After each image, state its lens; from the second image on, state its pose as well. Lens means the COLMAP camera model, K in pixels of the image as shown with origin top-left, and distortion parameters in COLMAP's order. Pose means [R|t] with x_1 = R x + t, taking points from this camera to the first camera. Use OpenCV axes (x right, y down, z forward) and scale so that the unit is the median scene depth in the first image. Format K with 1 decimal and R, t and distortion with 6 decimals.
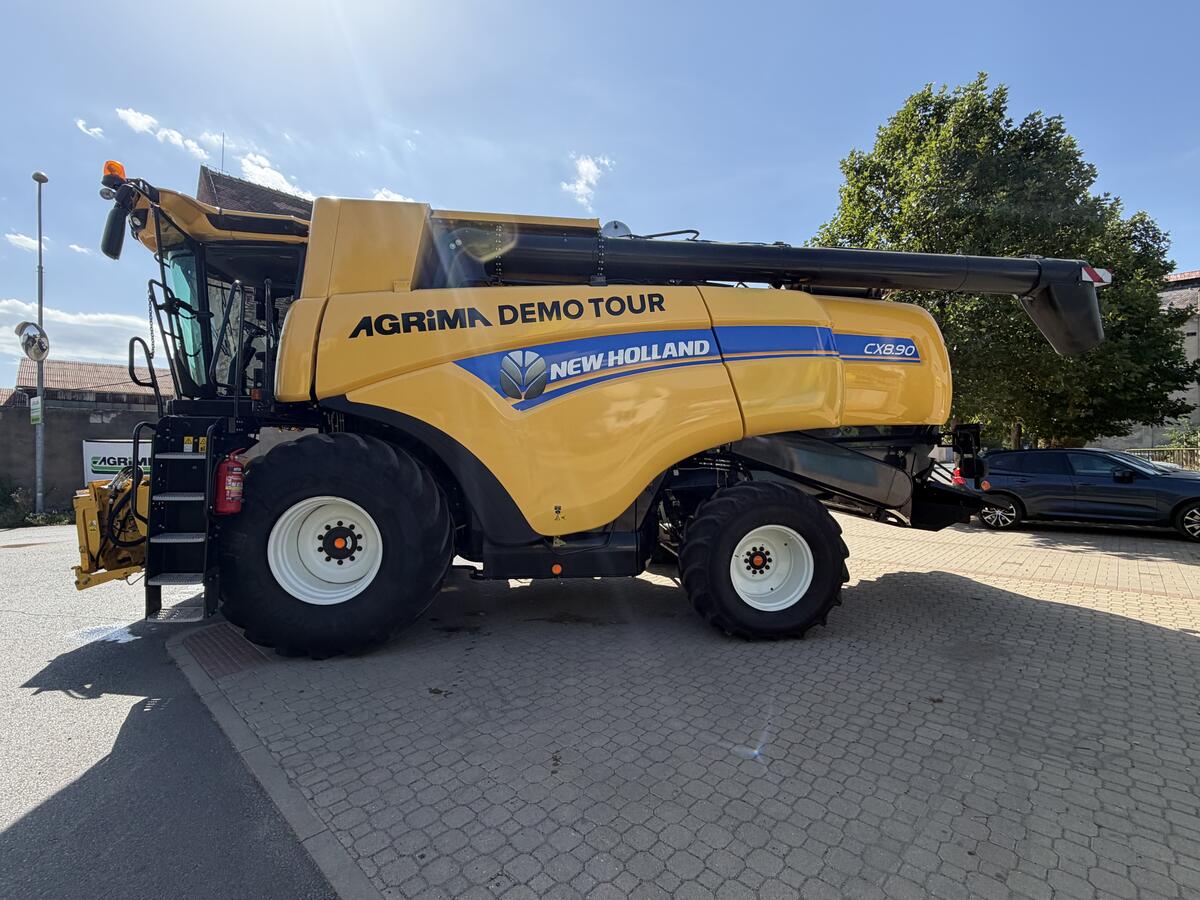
lens RADIAL K [[565.8, 0, 600.0], [0, 565.8, 450.0], [0, 0, 1]] dist [-0.000332, -0.000010]
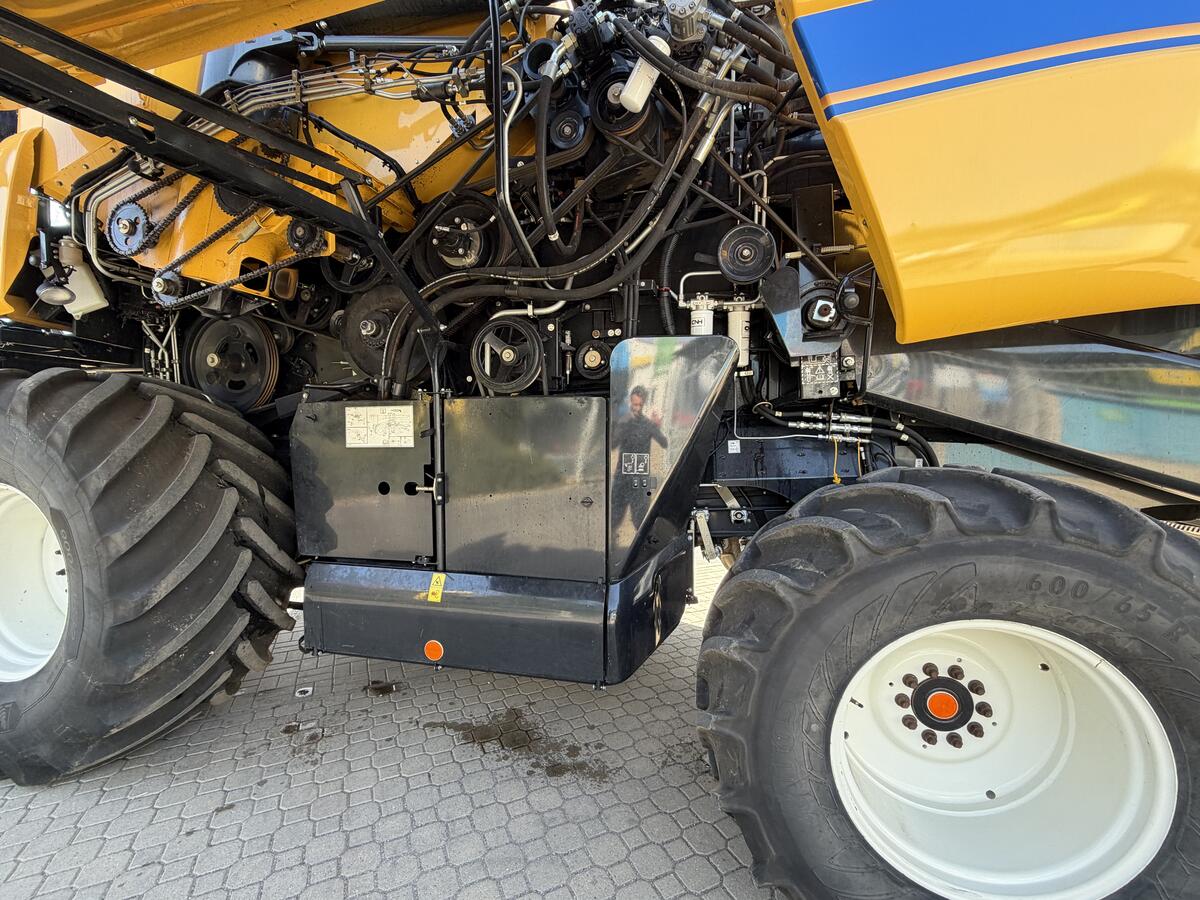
lens RADIAL K [[511.9, 0, 600.0], [0, 511.9, 450.0], [0, 0, 1]] dist [0.000869, 0.000034]
pose [[0.929492, 0.003515, -0.368824, 0.201715], [0.006495, 0.999644, 0.025894, 0.034410], [0.368784, -0.026464, 0.929138, 0.645008]]
